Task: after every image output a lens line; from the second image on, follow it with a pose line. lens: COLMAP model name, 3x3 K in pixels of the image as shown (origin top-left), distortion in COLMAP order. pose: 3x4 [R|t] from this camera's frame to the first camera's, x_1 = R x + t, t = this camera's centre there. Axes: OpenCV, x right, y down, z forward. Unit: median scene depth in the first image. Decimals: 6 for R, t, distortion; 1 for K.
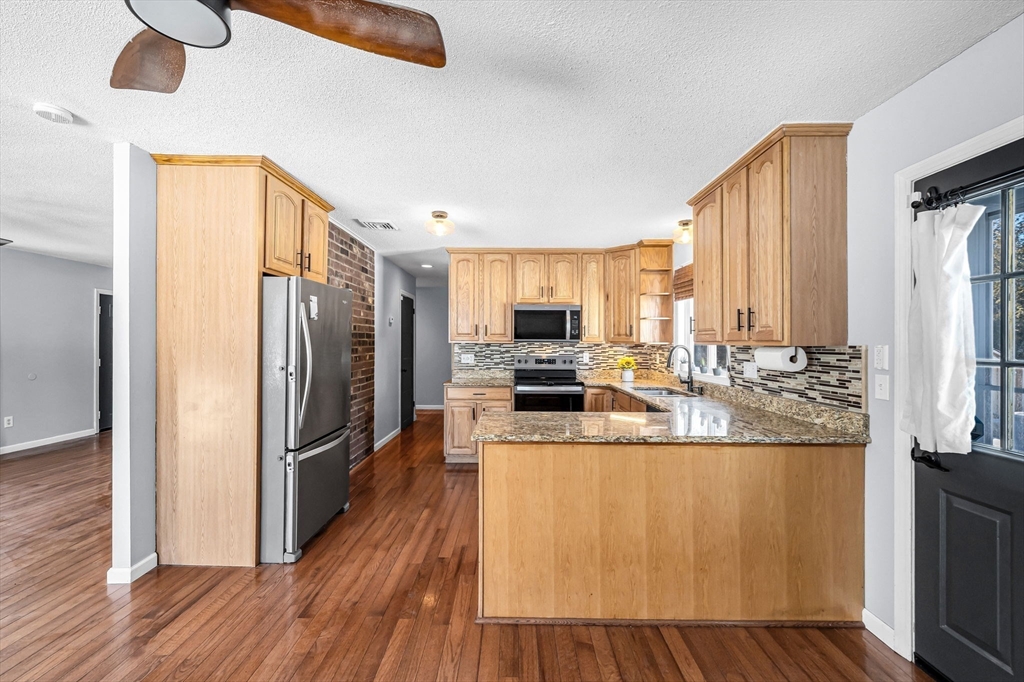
lens RADIAL K [[420.4, 0, 512.0], [0, 420.4, 341.0], [0, 0, 1]] dist [0.000201, -0.000059]
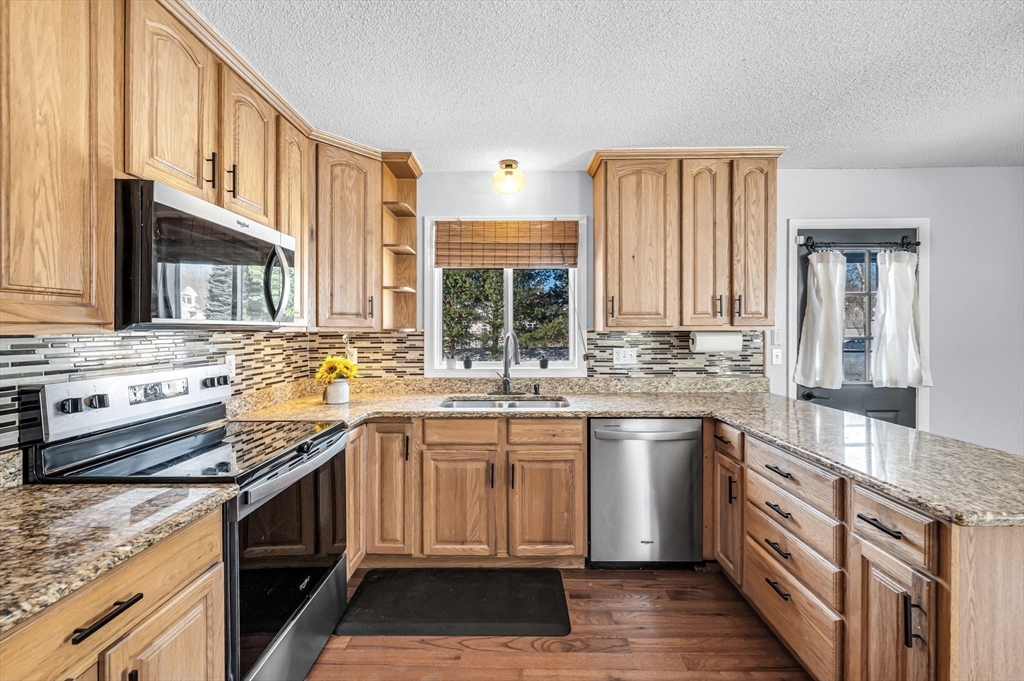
lens RADIAL K [[420.4, 0, 512.0], [0, 420.4, 340.5], [0, 0, 1]] dist [0.000201, -0.000059]
pose [[0.002268, -0.028103, 0.999602, -0.456918], [0.000824, 0.999605, 0.028102, 0.005459], [-0.999997, 0.000759, 0.002290, 1.408444]]
